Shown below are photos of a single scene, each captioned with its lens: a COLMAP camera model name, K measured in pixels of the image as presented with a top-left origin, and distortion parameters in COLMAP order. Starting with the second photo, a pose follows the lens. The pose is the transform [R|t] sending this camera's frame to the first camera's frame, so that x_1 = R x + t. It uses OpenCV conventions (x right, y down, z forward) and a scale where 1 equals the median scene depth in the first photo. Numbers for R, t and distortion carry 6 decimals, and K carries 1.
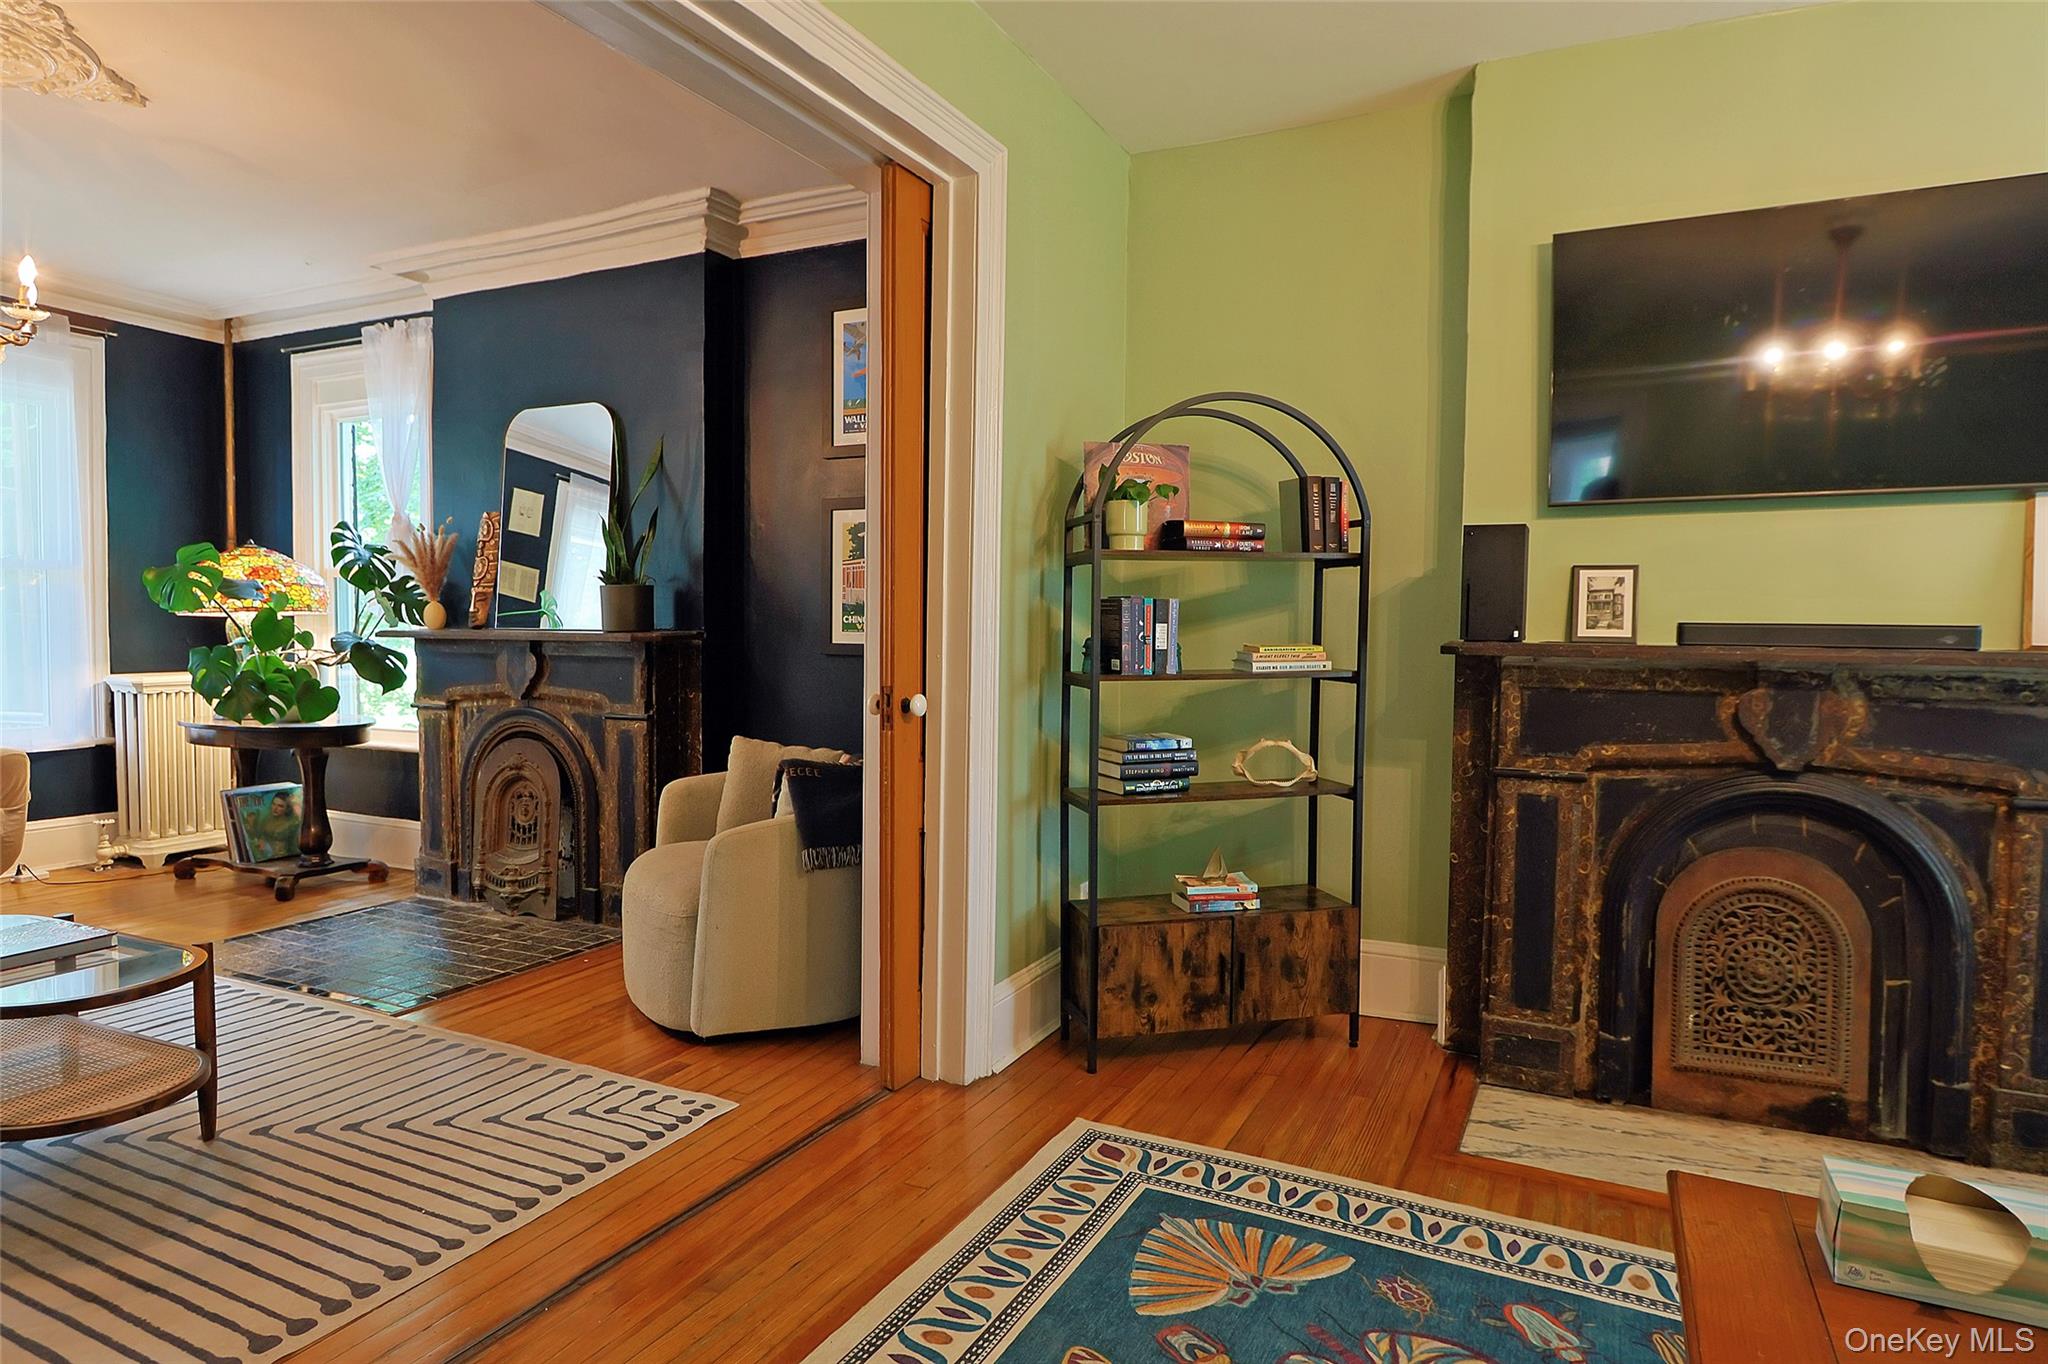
lens RADIAL K [[1166.9, 0, 1033.8], [0, 1166.9, 689.4], [0, 0, 1]] dist [-0.013229, 0.001718]
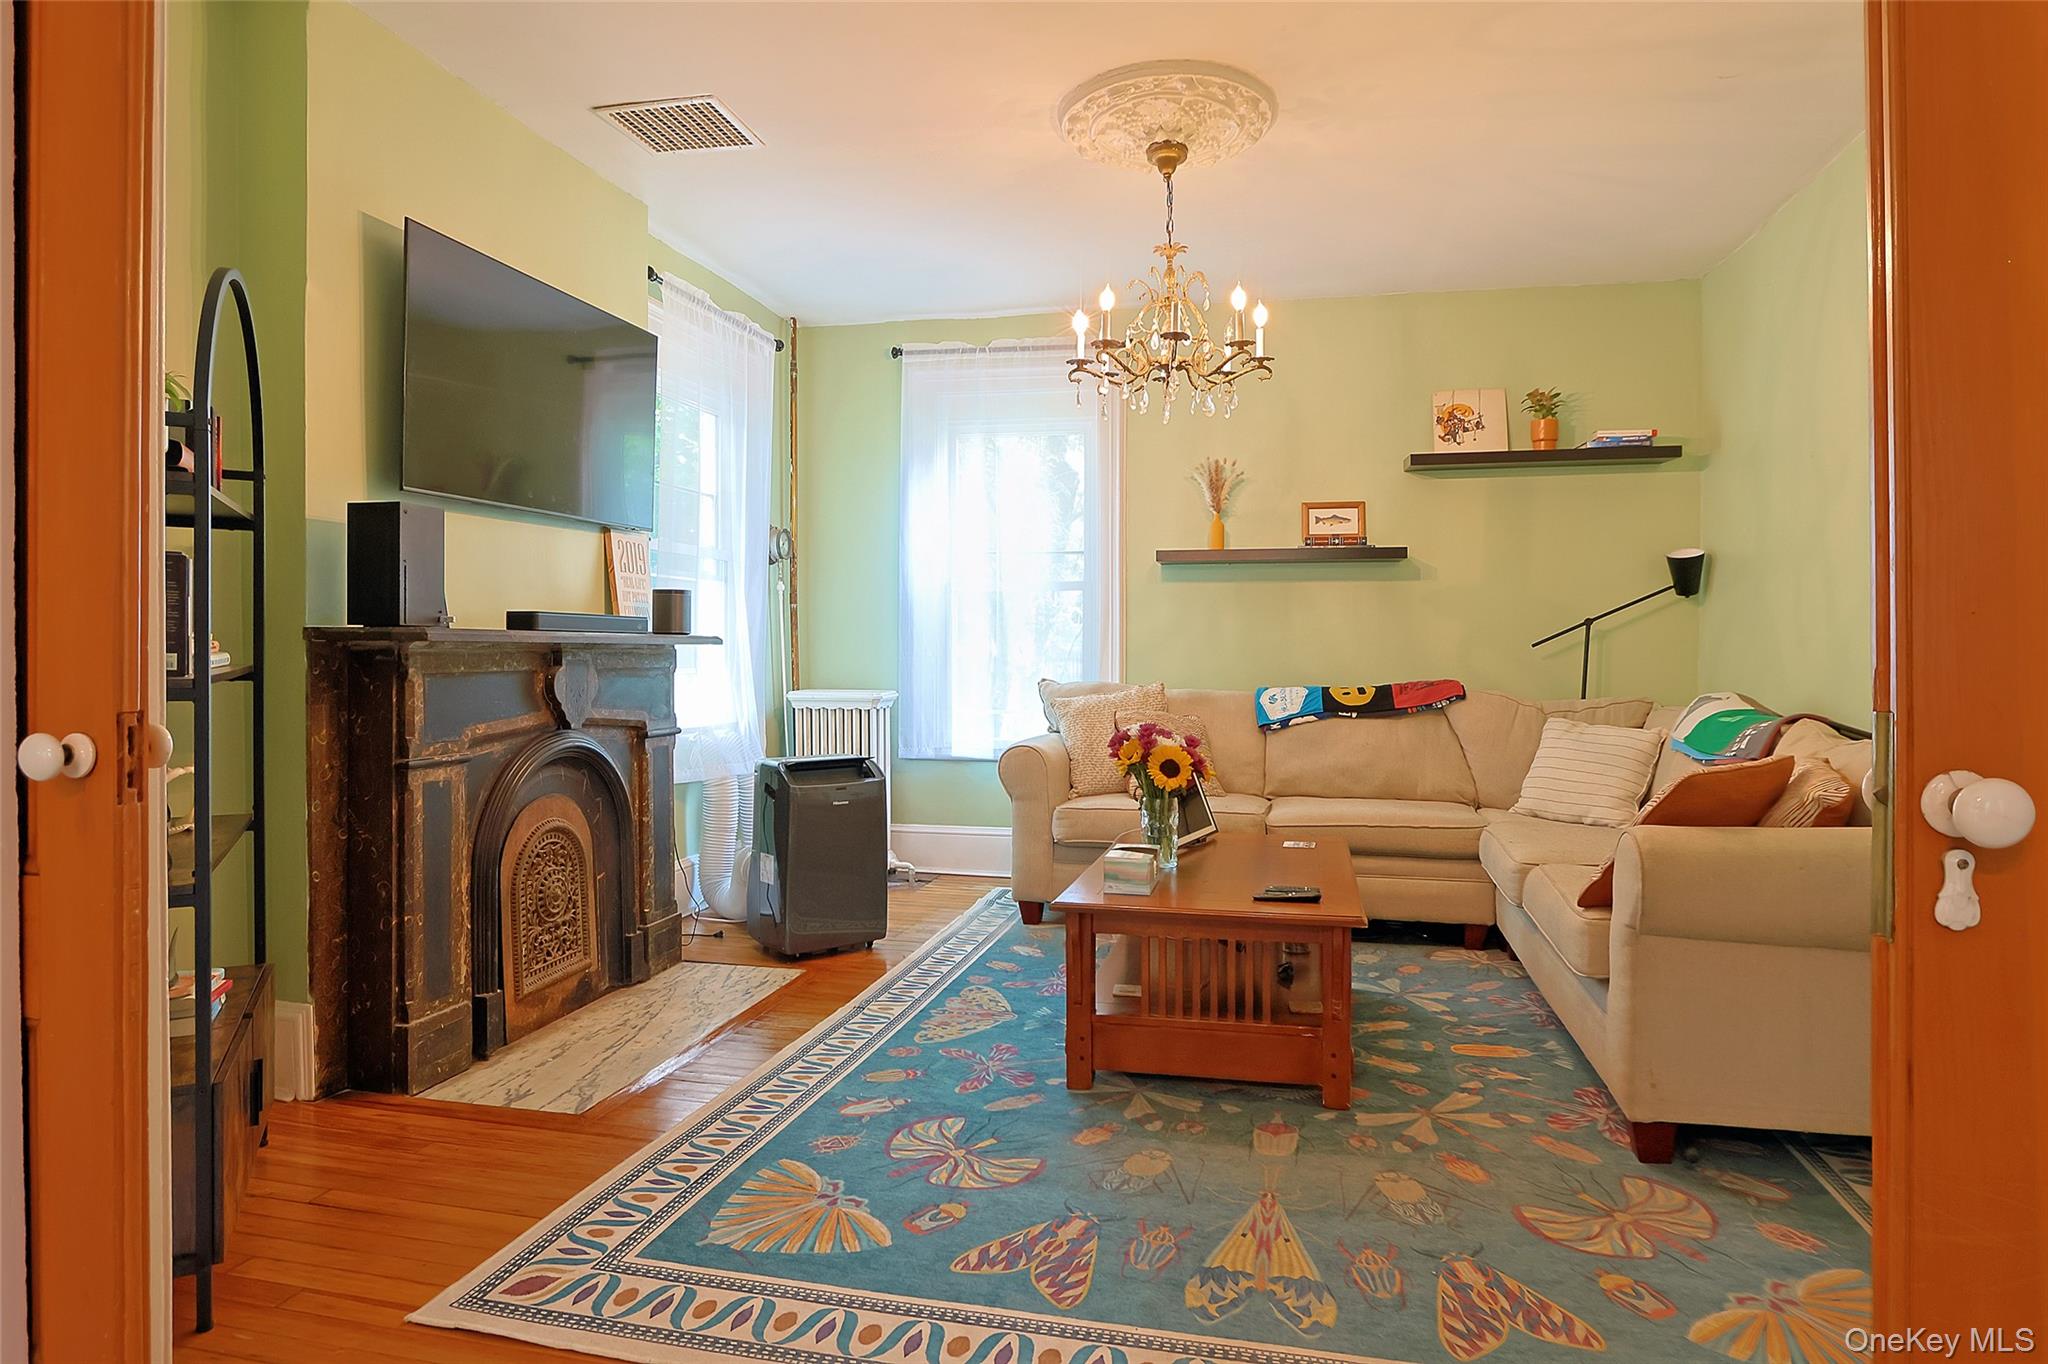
lens RADIAL K [[1166.9, 0, 1035.9], [0, 1166.9, 662.0], [0, 0, 1]] dist [-0.013229, 0.001718]
pose [[-0.218890, -0.022254, 0.975496, -0.691189], [0.046832, 0.998348, 0.033284, -0.021877], [-0.974625, 0.052970, -0.217486, 0.759681]]
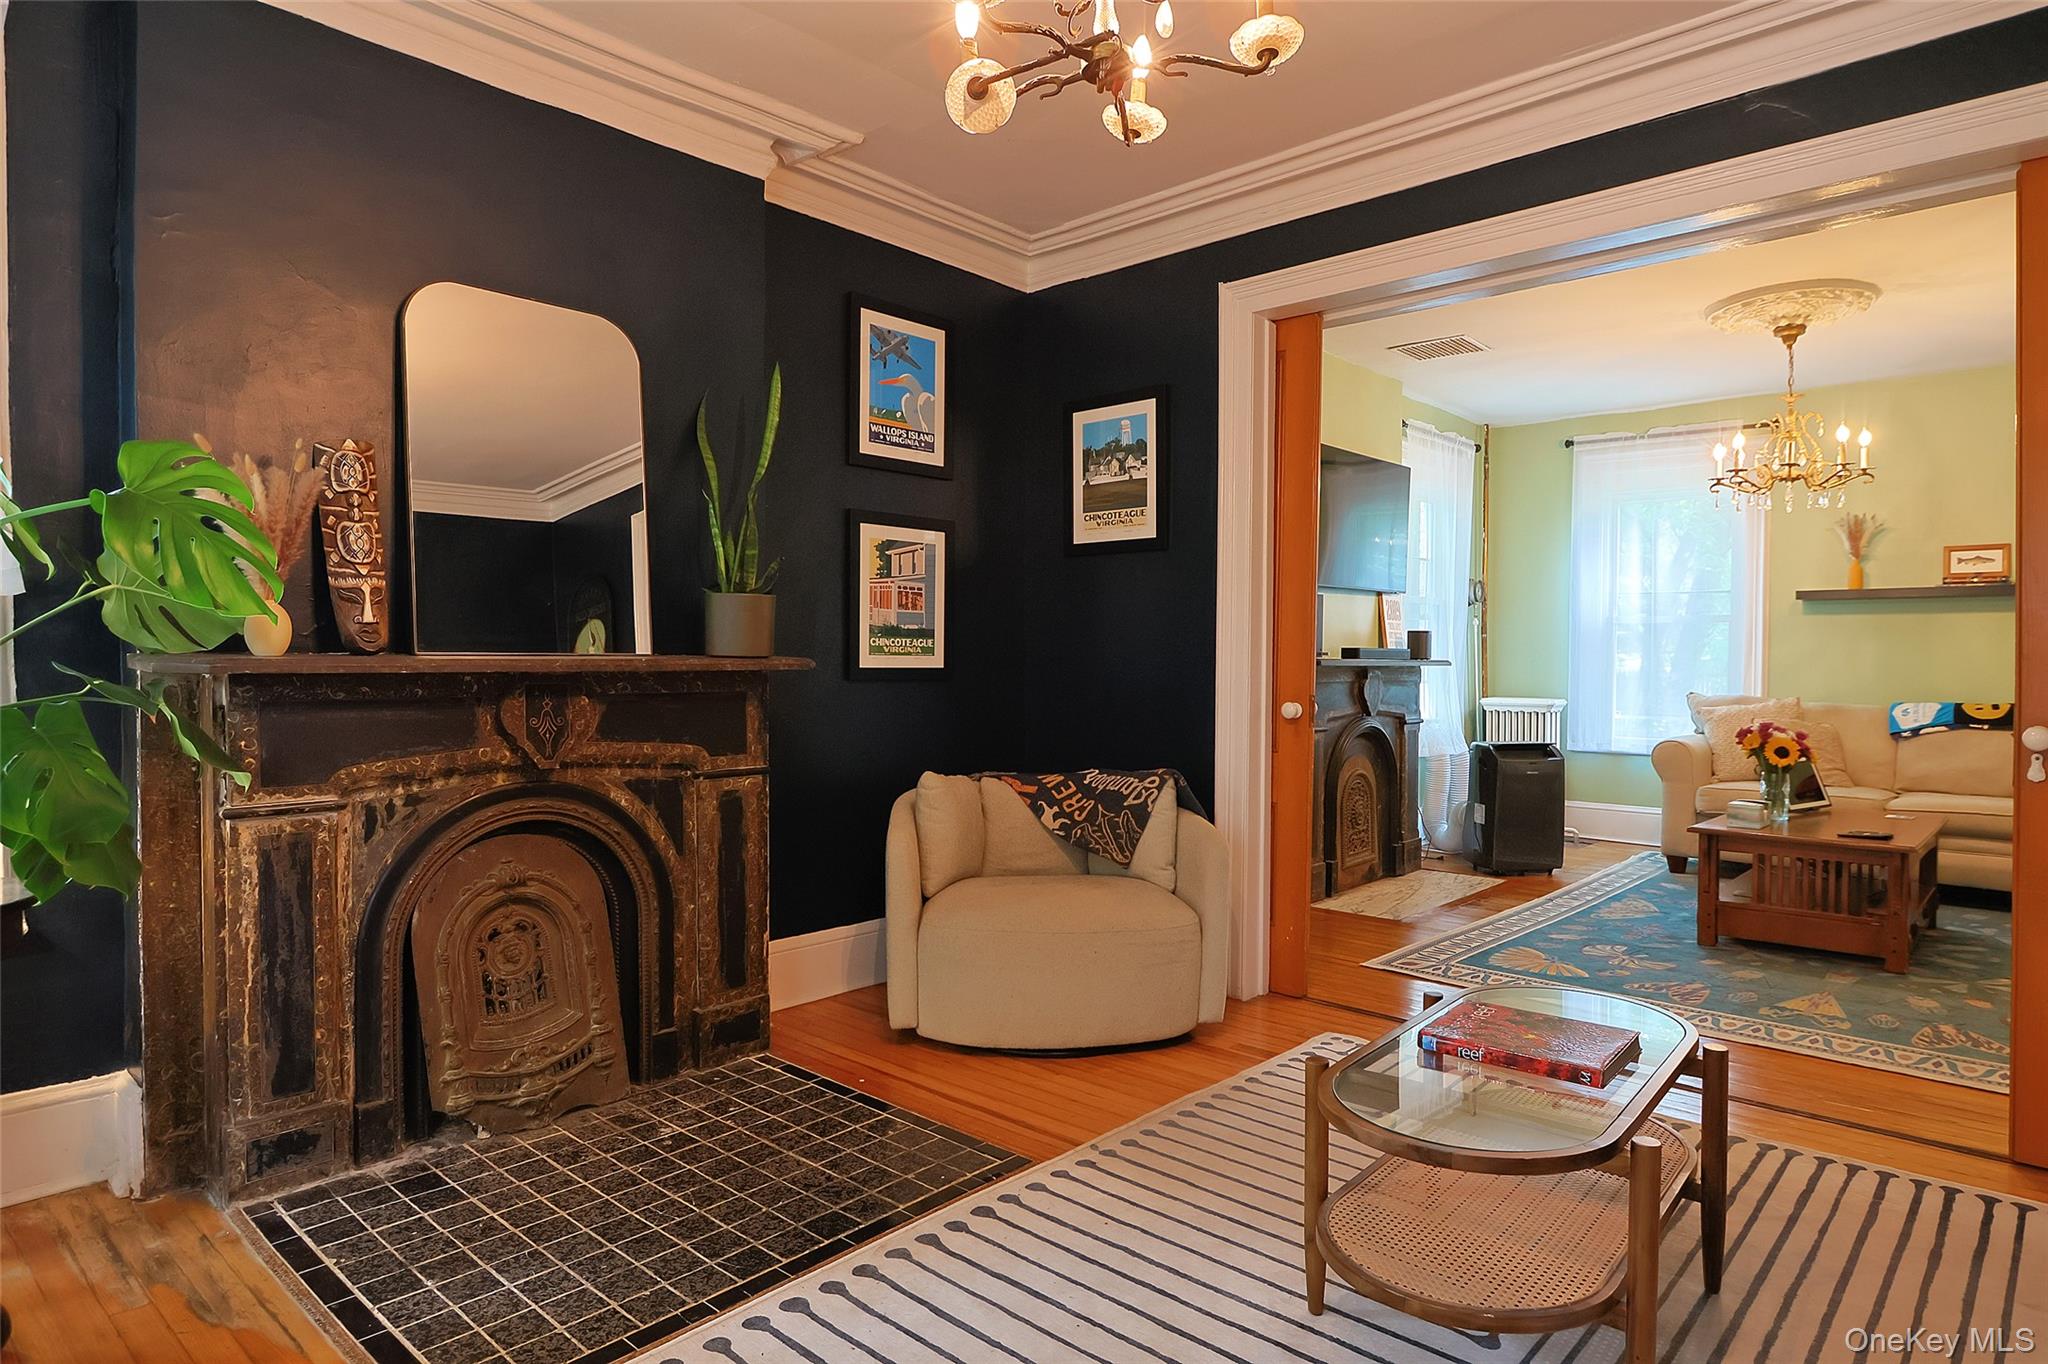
lens RADIAL K [[1145.0, 0, 1049.8], [0, 1145.0, 684.6], [0, 0, 1]] dist [-0.011048, 0.001778]
pose [[0.289895, -0.031692, 0.956534, -1.530277], [0.047565, 0.998694, 0.018673, -0.055958], [-0.955876, 0.040084, 0.291024, 0.927163]]
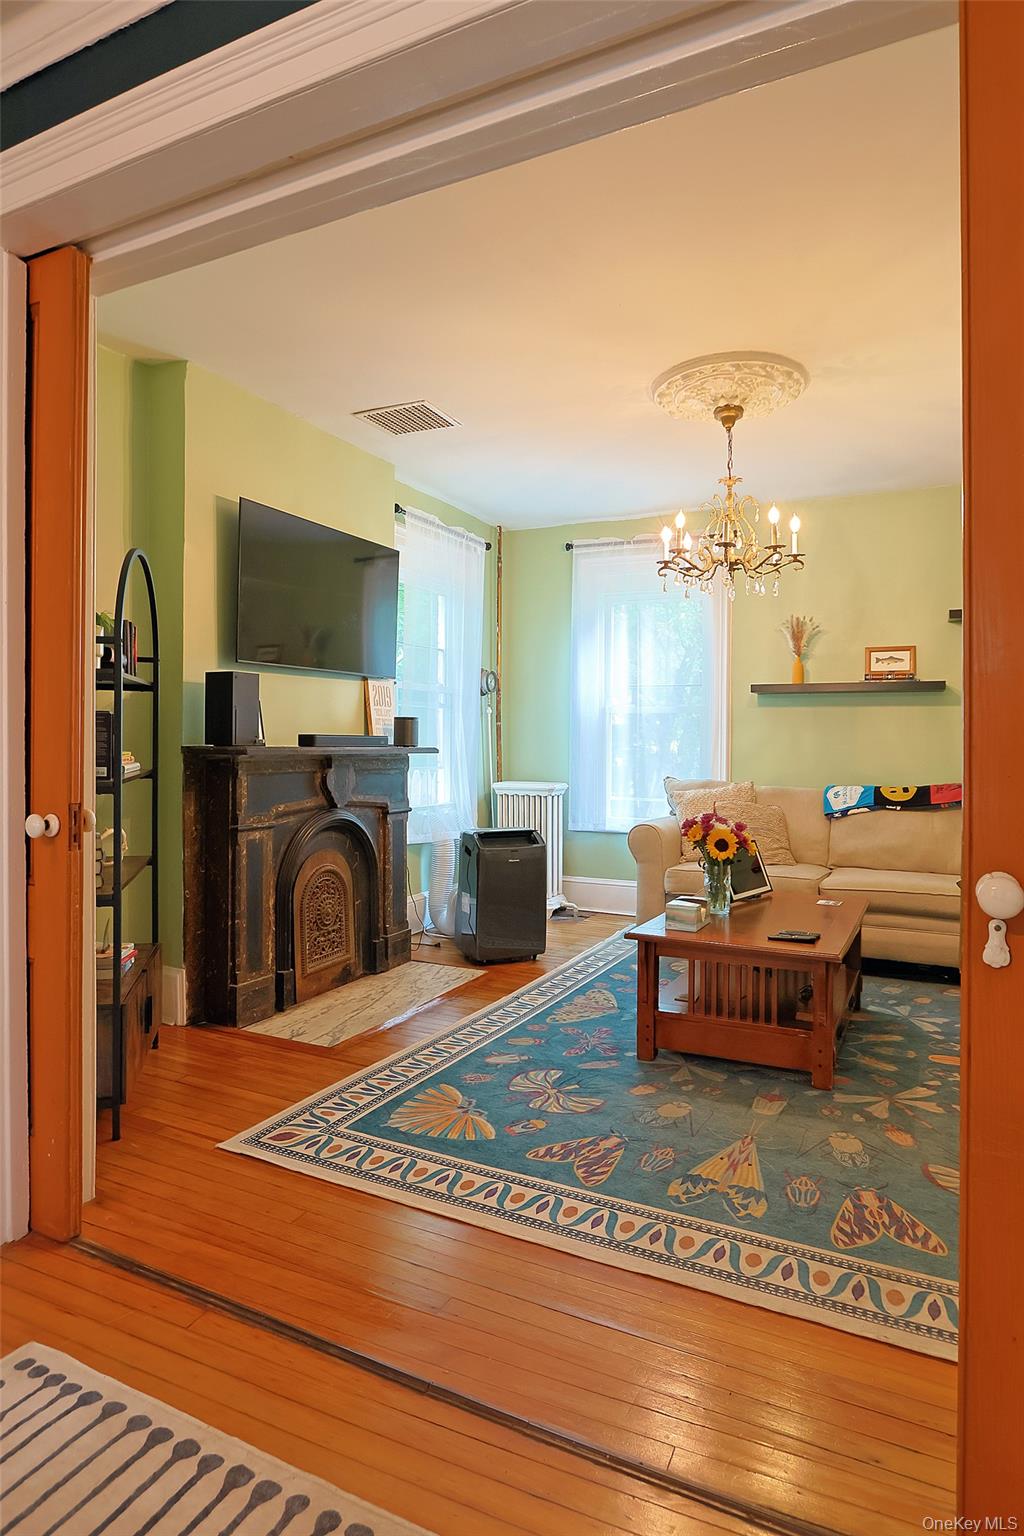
lens RADIAL K [[875.2, 0, 512.2], [0, 875.2, 758.6], [0, 0, 1]] dist [-0.013229, 0.001718]
pose [[0.014862, -0.027911, 0.999500, -0.840874], [0.044918, 0.998620, 0.027219, -0.042787], [-0.998880, 0.044491, 0.016096, 0.655093]]
